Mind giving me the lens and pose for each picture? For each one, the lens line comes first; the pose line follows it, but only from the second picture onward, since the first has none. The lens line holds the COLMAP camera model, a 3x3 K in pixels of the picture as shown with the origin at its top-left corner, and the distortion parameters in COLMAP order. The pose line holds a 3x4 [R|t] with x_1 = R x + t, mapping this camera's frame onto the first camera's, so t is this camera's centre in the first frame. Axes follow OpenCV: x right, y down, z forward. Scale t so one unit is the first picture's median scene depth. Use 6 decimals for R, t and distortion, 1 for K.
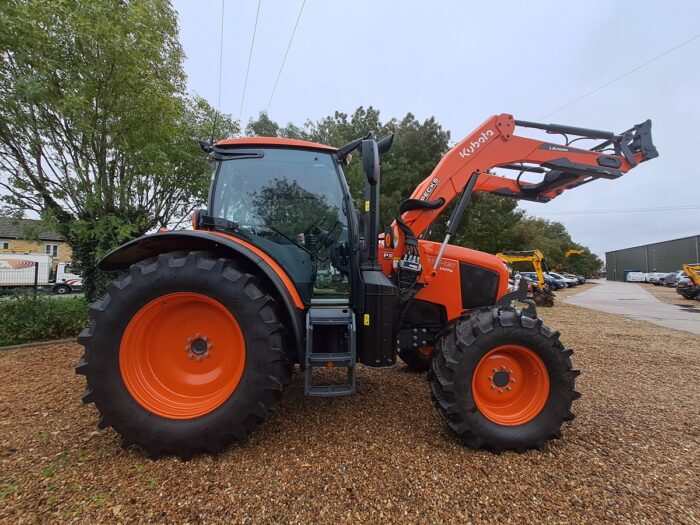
lens RADIAL K [[275.5, 0, 345.5], [0, 275.5, 265.1], [0, 0, 1]] dist [-0.003020, 0.000392]
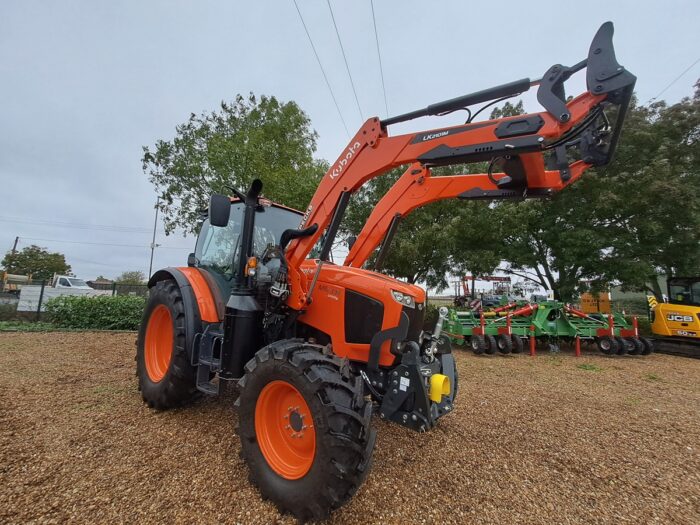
lens RADIAL K [[275.5, 0, 349.8], [0, 275.5, 263.0], [0, 0, 1]] dist [-0.003020, 0.000392]
pose [[0.774839, -0.046661, -0.630434, 1.052963], [-0.011611, 0.996053, -0.087993, -0.017403], [0.632052, 0.075500, 0.771240, 0.320222]]
